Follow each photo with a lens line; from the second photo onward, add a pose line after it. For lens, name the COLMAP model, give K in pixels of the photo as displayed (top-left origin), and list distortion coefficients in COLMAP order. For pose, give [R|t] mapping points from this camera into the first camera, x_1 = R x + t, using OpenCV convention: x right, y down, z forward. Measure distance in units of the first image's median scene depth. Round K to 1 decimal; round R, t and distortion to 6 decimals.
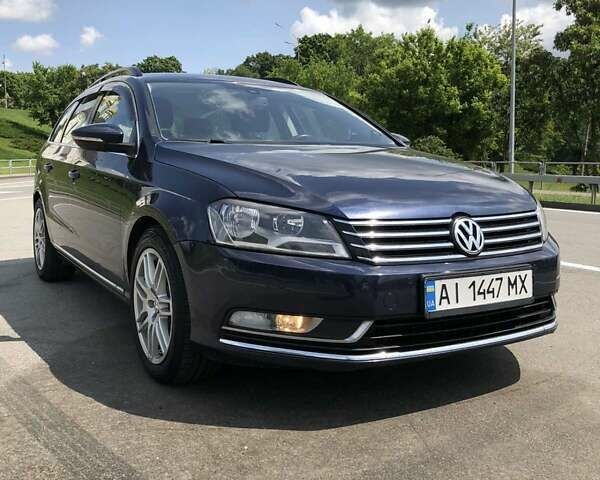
lens RADIAL K [[671.7, 0, 290.9], [0, 671.7, 238.8], [0, 0, 1]] dist [0.019918, -0.025537]
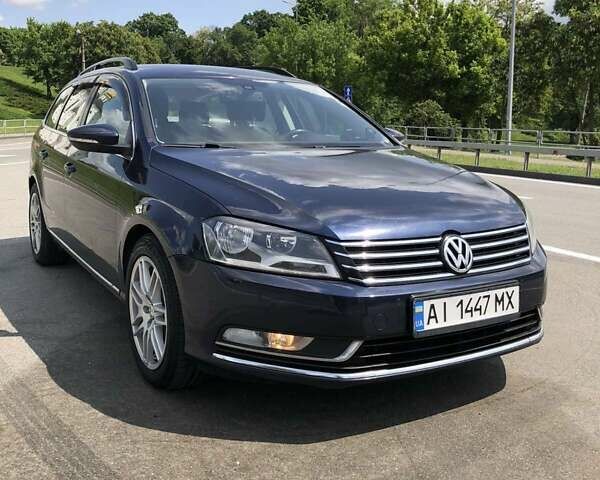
lens RADIAL K [[672.7, 0, 293.4], [0, 672.7, 230.6], [0, 0, 1]] dist [0.012922, -0.011878]
pose [[0.999913, 0.009414, 0.009242, 0.004837], [-0.009839, 0.998841, 0.047113, -0.084487], [-0.008788, -0.047200, 0.998847, -0.016937]]
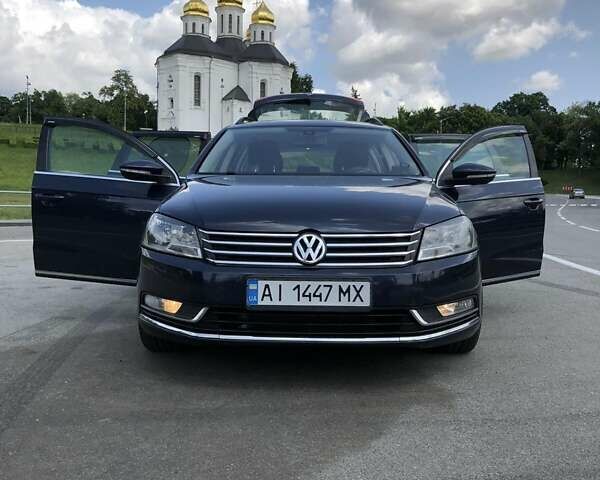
lens RADIAL K [[672.7, 0, 293.4], [0, 672.7, 230.6], [0, 0, 1]] dist [0.012922, -0.011878]
pose [[0.860717, 0.031338, -0.508118, 0.840809], [-0.065707, 0.996594, -0.049838, 0.025202], [0.504826, 0.076283, 0.859844, -0.054915]]
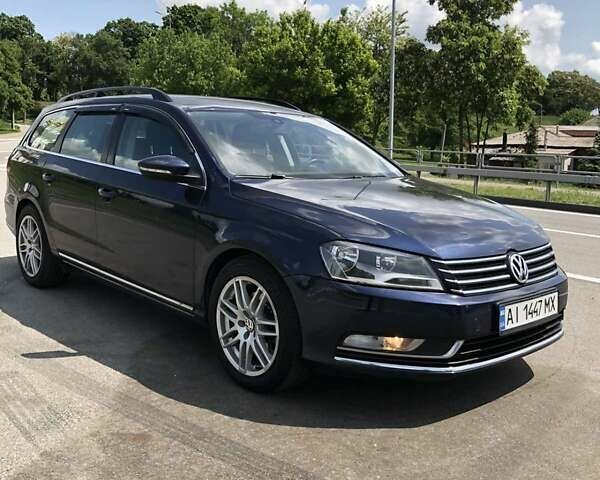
lens RADIAL K [[677.1, 0, 300.0], [0, 677.1, 240.0], [0, 0, 1]] dist [-0.000207, 0.057402]
pose [[0.976312, -0.005574, 0.216295, -0.414796], [-0.003194, 0.999188, 0.040167, -0.106763], [-0.216343, -0.039906, 0.975501, -0.162375]]
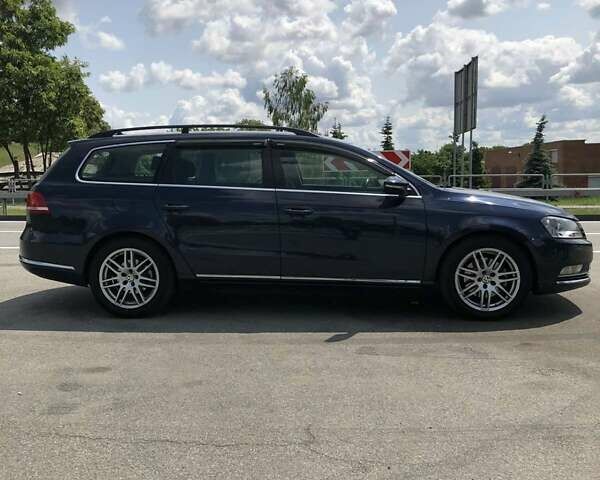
lens RADIAL K [[675.4, 0, 302.8], [0, 675.4, 250.8], [0, 0, 1]] dist [0.027011, -0.026955]
pose [[0.556813, -0.106765, 0.823748, -2.208718], [0.105638, 0.992755, 0.057263, -0.149285], [-0.823893, 0.055134, 0.564057, 0.437420]]
